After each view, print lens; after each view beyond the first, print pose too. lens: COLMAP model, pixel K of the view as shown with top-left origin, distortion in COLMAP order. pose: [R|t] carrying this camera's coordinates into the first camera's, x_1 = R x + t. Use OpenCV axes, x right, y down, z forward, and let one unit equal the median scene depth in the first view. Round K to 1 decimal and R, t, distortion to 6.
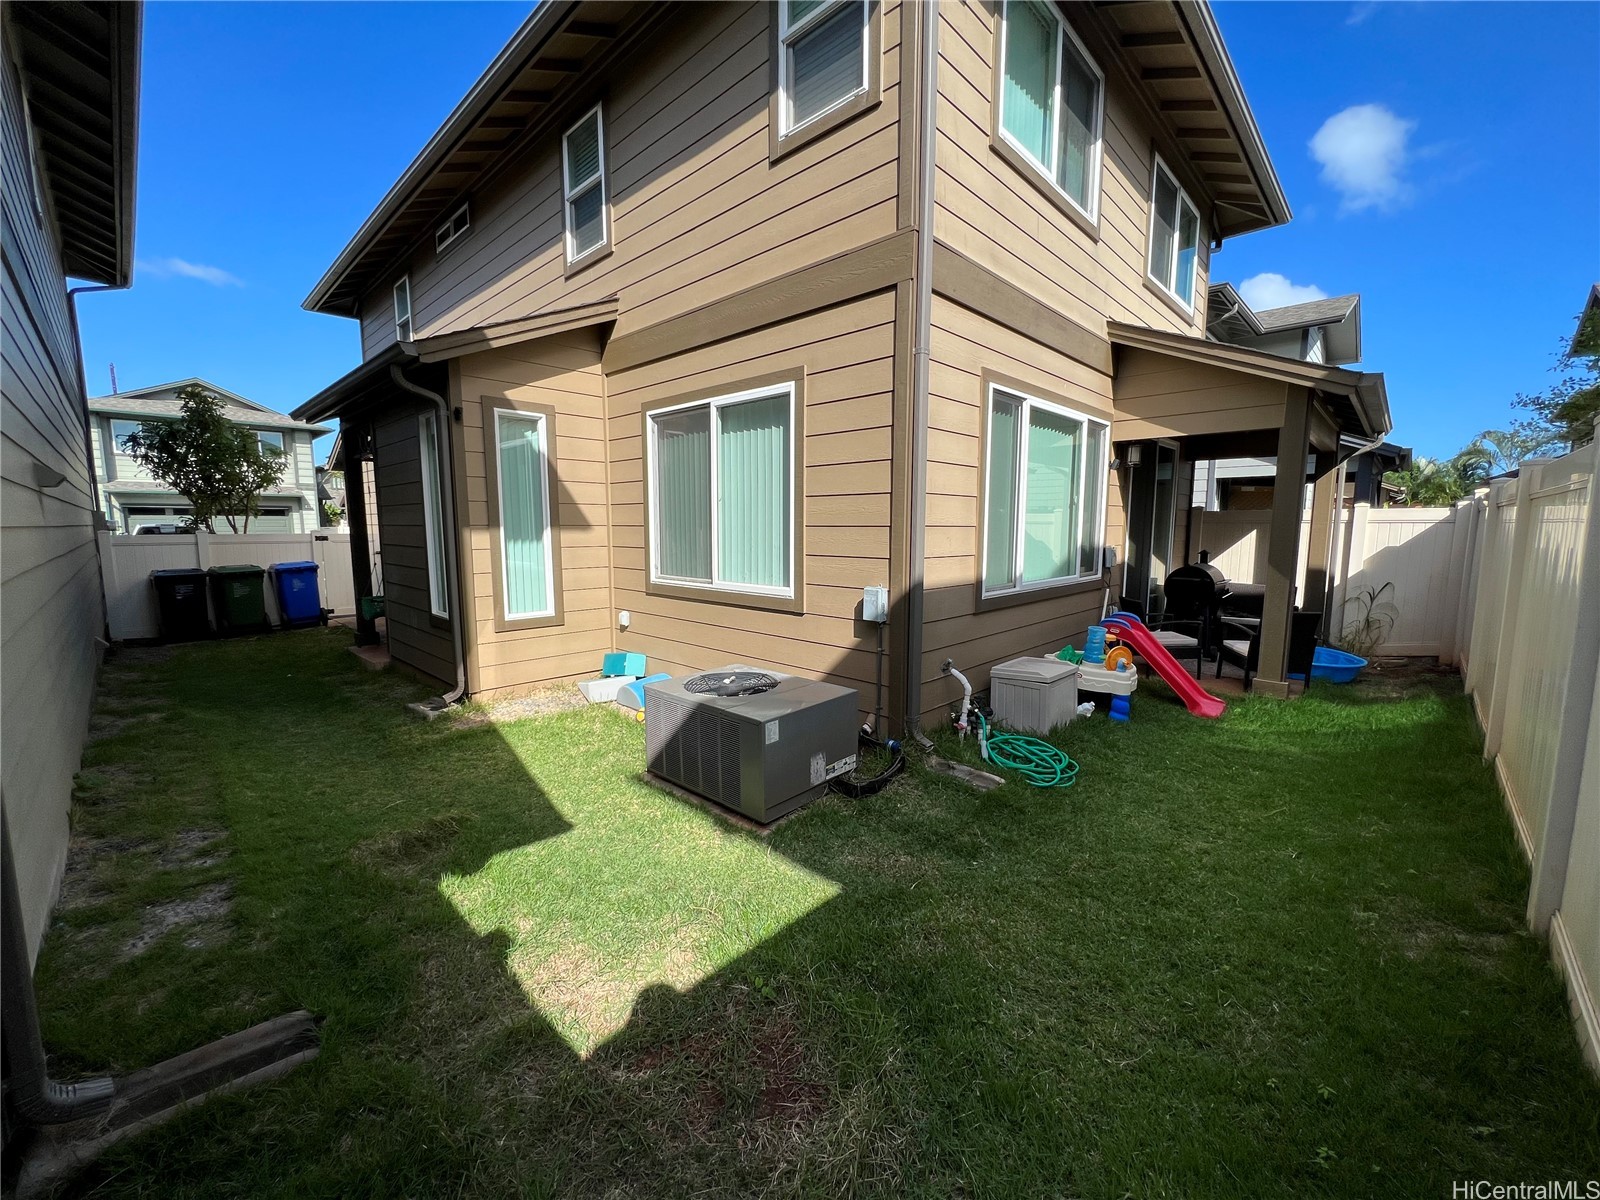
lens RADIAL K [[641.7, 0, 798.7], [0, 641.7, 601.7], [0, 0, 1]] dist [-0.000316, 0.000203]
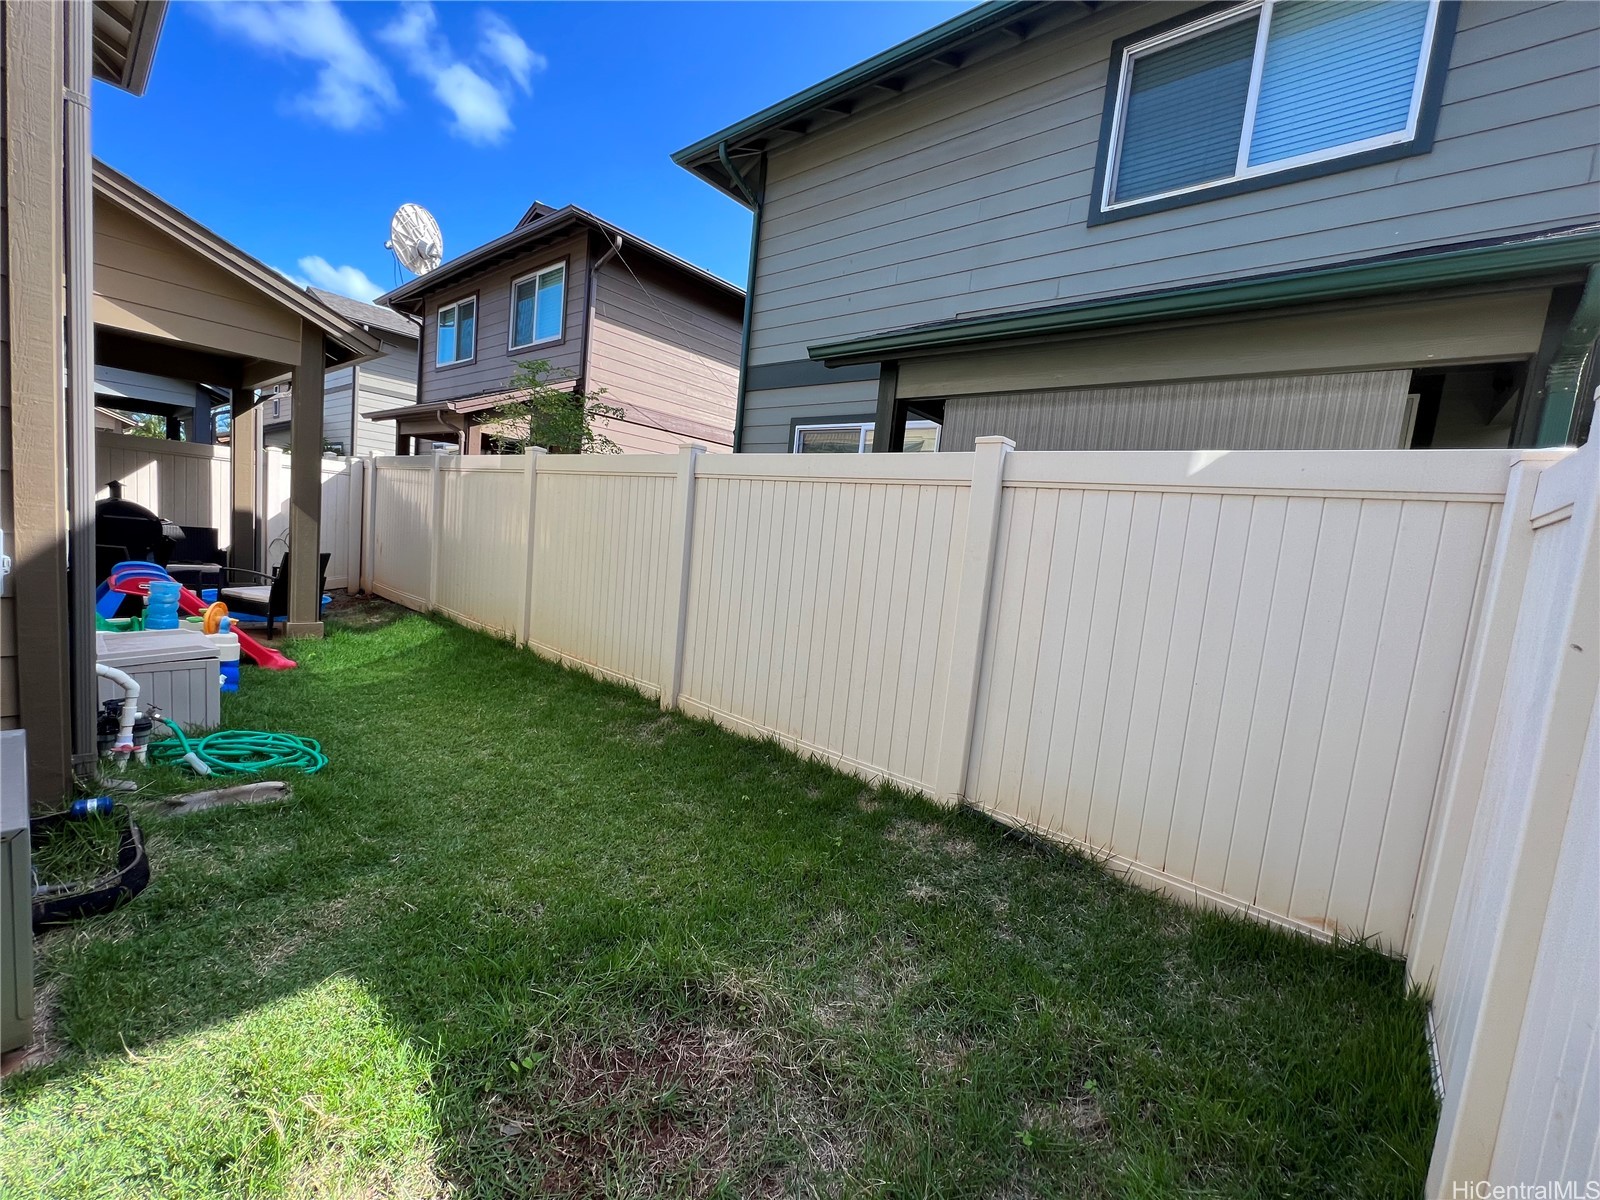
lens RADIAL K [[641.7, 0, 800.3], [0, 641.7, 600.2], [0, 0, 1]] dist [-0.000316, 0.000203]
pose [[-0.048122, -0.107696, 0.993019, -0.480981], [0.021075, 0.993840, 0.108806, -0.008408], [-0.998619, 0.026164, -0.045556, 0.439692]]
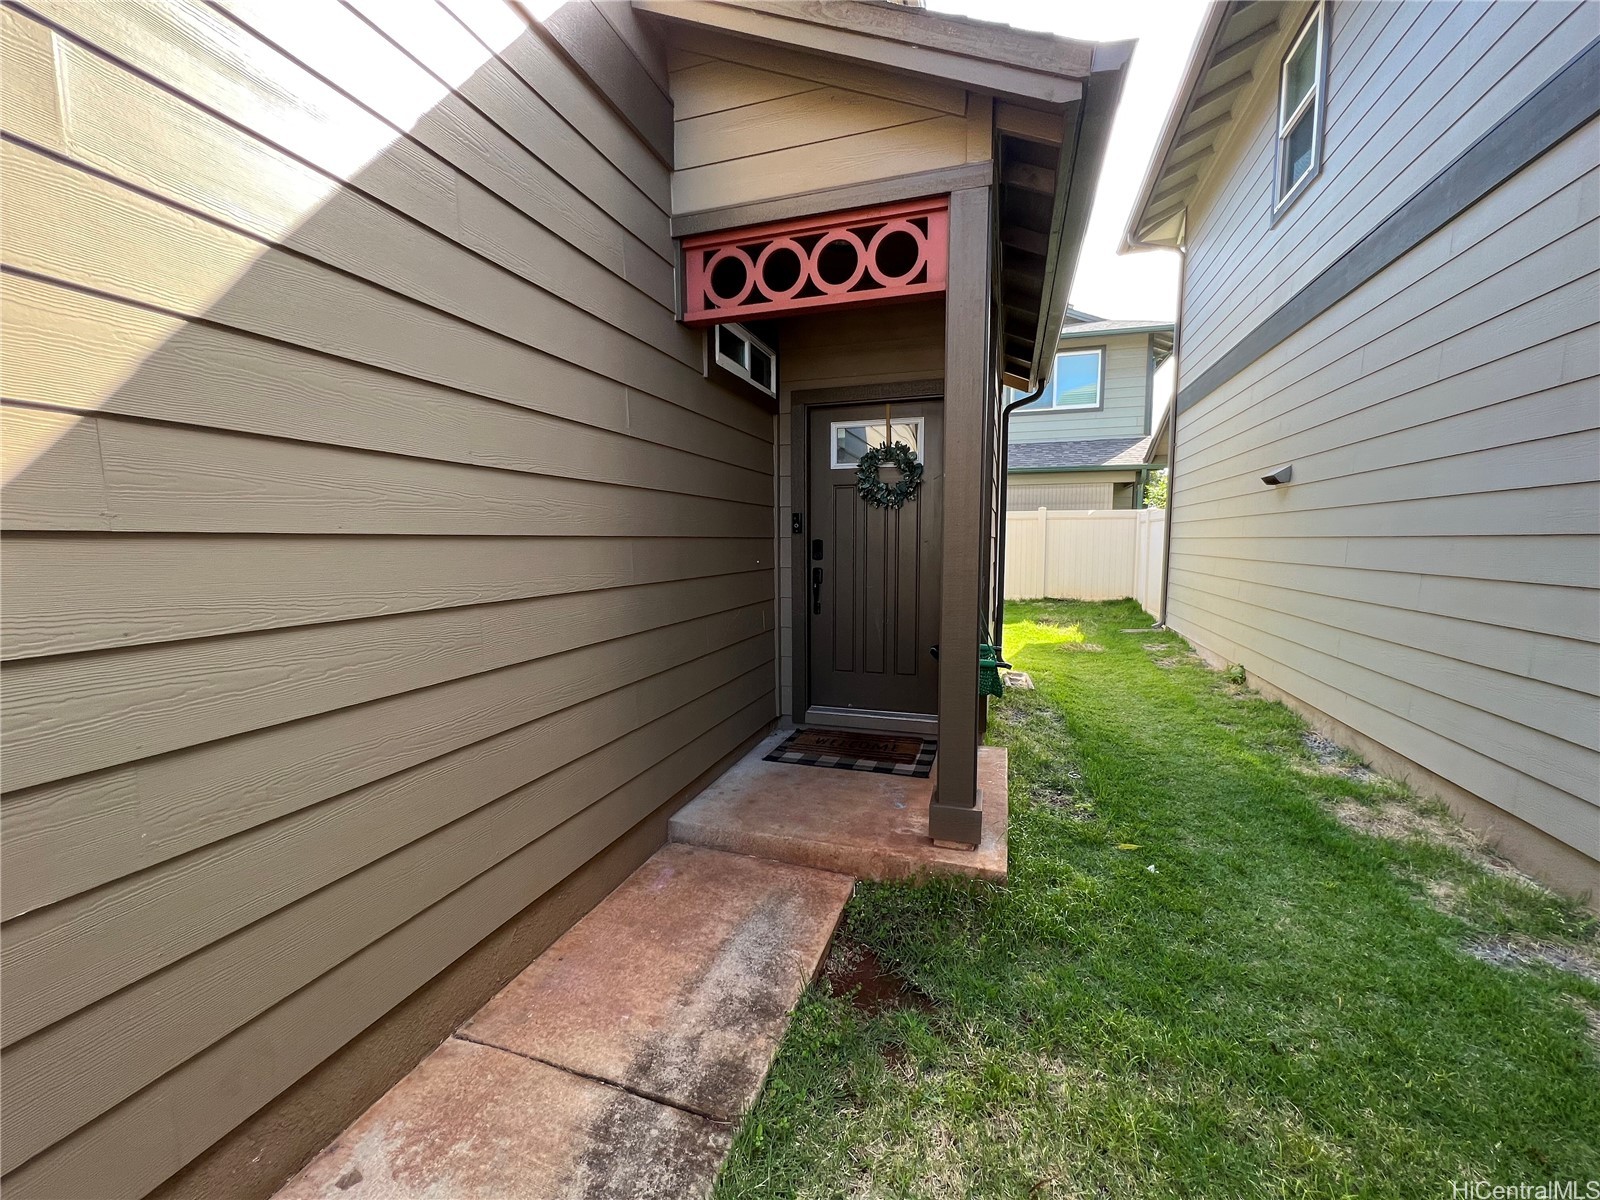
lens RADIAL K [[641.7, 0, 801.1], [0, 641.7, 598.5], [0, 0, 1]] dist [-0.000316, 0.000203]
pose [[-0.424520, -0.080264, 0.901854, -1.507229], [0.114305, 0.983343, 0.141322, -0.164125], [-0.898174, 0.163080, -0.408274, 1.809036]]
